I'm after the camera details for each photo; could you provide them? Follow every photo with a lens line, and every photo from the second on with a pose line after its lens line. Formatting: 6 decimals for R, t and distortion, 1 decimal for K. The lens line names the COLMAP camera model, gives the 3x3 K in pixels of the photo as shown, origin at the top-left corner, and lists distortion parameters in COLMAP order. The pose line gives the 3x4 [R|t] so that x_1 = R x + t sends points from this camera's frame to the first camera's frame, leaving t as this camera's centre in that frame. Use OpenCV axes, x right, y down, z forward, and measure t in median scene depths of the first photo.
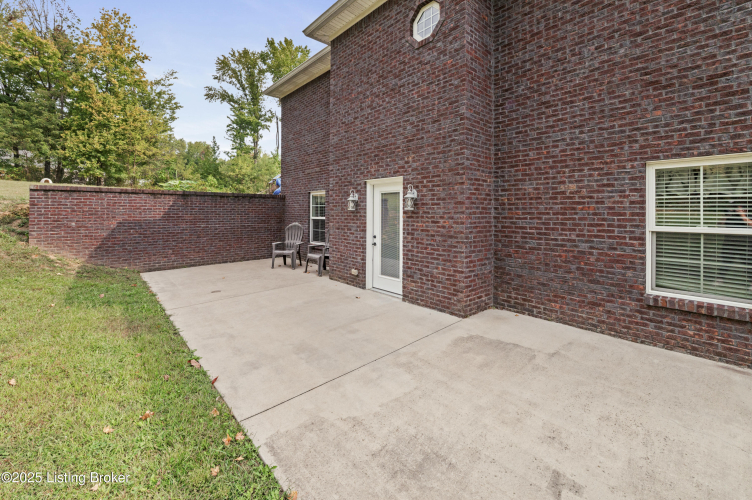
lens RADIAL K [[314.6, 0, 369.7], [0, 314.6, 210.3], [0, 0, 1]] dist [-0.002140, -0.000295]
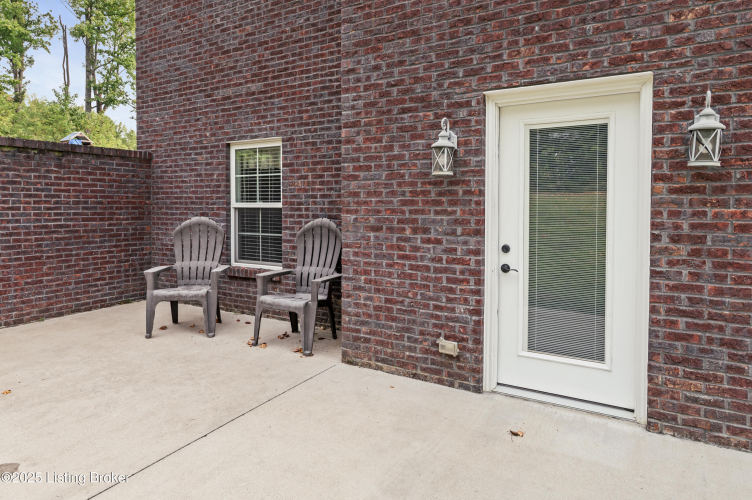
lens RADIAL K [[466.4, 0, 374.1], [0, 466.4, 219.1], [0, 0, 1]] dist [-0.006506, 0.001545]
pose [[0.951892, -0.009497, 0.306288, -0.295556], [-0.001609, 0.999351, 0.035987, 0.029873], [-0.306431, -0.034749, 0.951258, 0.523977]]
